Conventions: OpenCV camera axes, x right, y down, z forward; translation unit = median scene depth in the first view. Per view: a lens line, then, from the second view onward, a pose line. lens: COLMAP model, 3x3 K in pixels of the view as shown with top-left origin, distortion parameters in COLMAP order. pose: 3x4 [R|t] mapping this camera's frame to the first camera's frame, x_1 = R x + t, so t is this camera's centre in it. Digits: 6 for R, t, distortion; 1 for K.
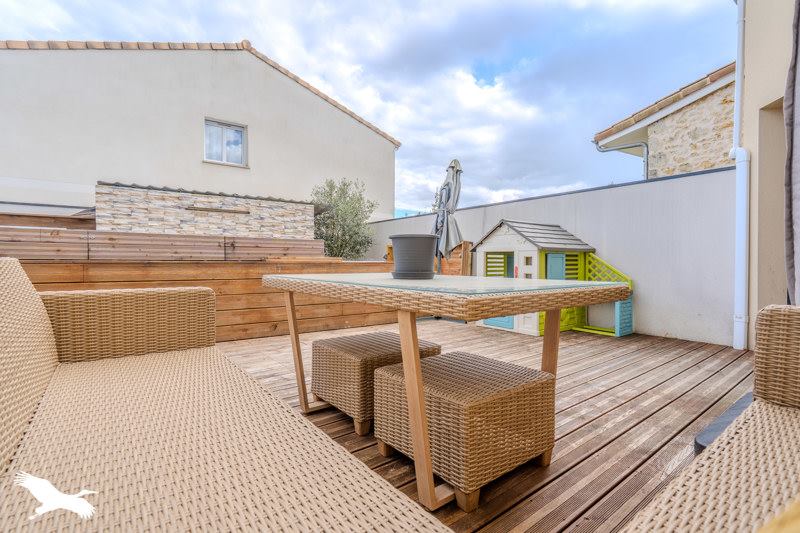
lens RADIAL K [[375.2, 0, 397.1], [0, 375.2, 266.3], [0, 0, 1]] dist [-0.003325, -0.000204]
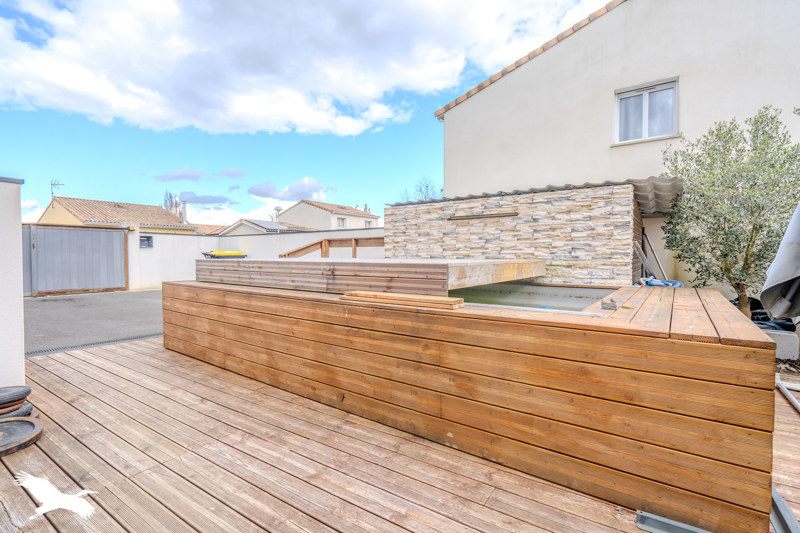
lens RADIAL K [[375.2, 0, 397.9], [0, 375.2, 263.3], [0, 0, 1]] dist [-0.003325, -0.000204]
pose [[0.310116, 0.018599, -0.950517, 0.226488], [-0.011245, 0.999810, 0.015895, -0.060028], [0.950632, 0.005759, 0.310266, 0.583244]]
